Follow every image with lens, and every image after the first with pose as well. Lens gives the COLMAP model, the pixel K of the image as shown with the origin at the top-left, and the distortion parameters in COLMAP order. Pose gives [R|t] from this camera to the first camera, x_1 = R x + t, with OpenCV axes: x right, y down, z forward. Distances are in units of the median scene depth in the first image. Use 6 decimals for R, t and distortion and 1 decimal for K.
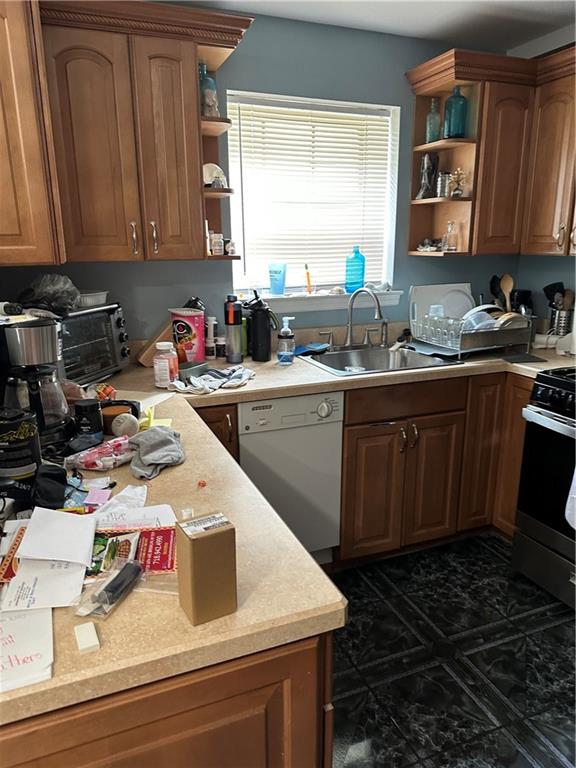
lens RADIAL K [[534.7, 0, 275.7], [0, 534.7, 399.8], [0, 0, 1]] dist [0.064018, -0.092456]
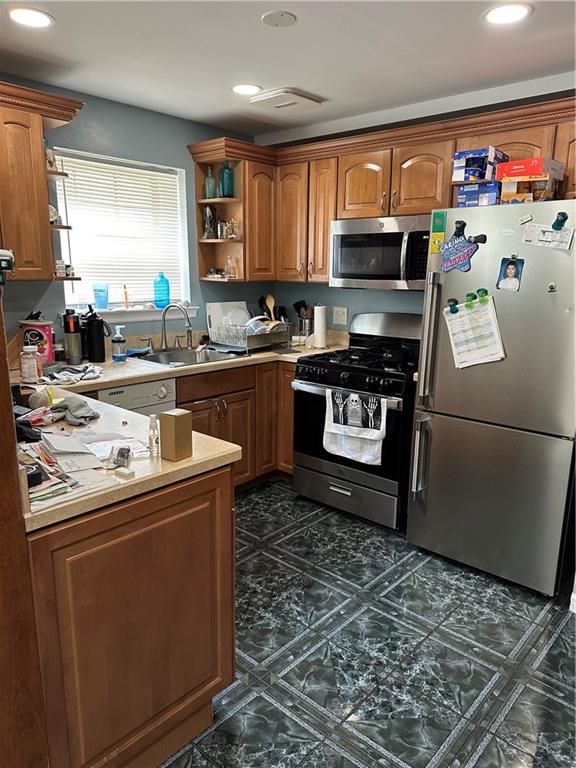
lens RADIAL K [[534.7, 0, 275.7], [0, 534.7, 399.8], [0, 0, 1]] dist [0.064018, -0.092456]
pose [[0.902746, -0.077680, 0.423103, -0.189851], [0.094761, 0.995310, -0.019450, 0.077215], [-0.419607, 0.057652, 0.905873, -0.290595]]
